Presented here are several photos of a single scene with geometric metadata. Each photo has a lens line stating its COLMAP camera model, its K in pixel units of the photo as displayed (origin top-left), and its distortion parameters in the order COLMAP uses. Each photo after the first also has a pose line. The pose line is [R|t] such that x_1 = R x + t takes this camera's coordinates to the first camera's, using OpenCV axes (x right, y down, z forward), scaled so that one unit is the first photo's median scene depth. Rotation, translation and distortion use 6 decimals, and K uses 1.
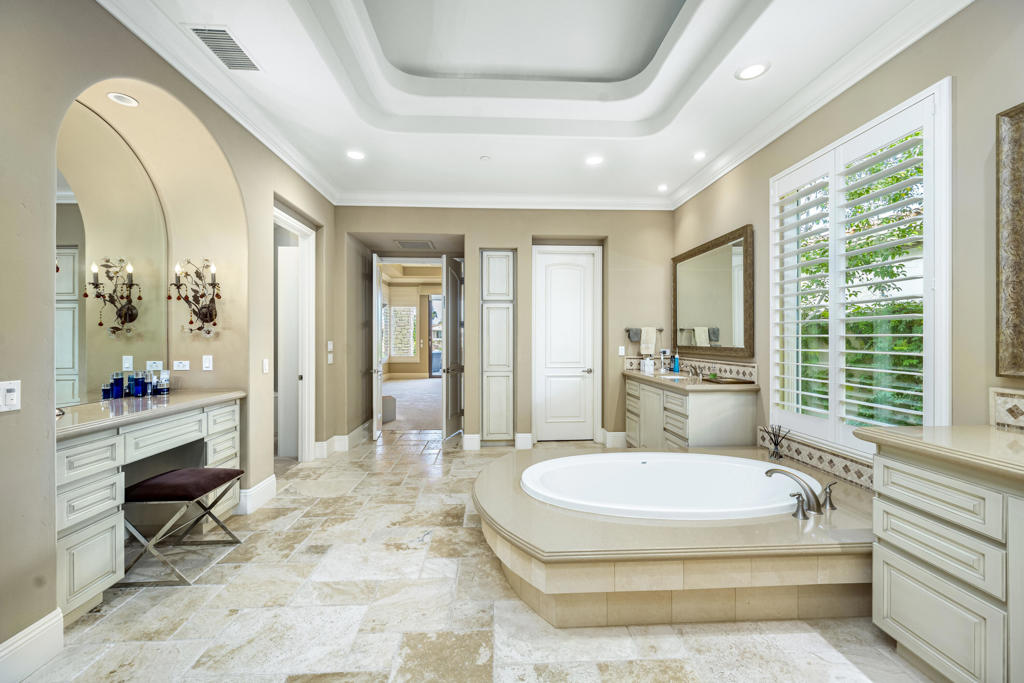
lens RADIAL K [[407.7, 0, 511.8], [0, 407.7, 338.2], [0, 0, 1]] dist [-0.002558, -0.000069]
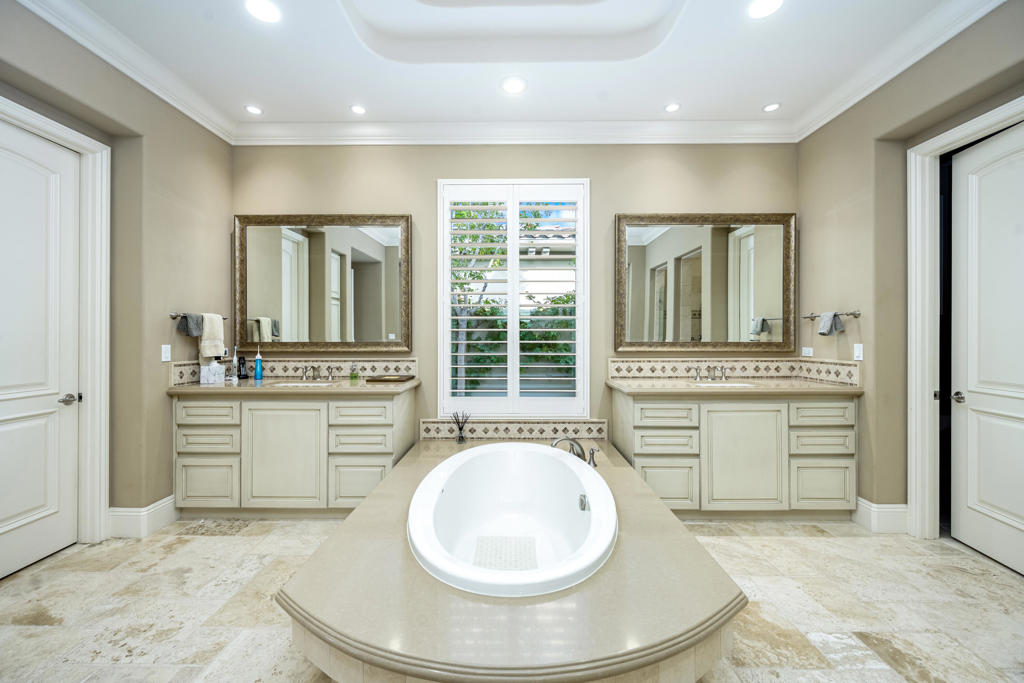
lens RADIAL K [[407.7, 0, 512.9], [0, 407.7, 338.3], [0, 0, 1]] dist [-0.002558, -0.000069]
pose [[0.056695, -0.005360, 0.998377, -0.341957], [-0.001864, 0.999983, 0.005474, 0.009315], [-0.998390, -0.002171, 0.056684, 0.643000]]
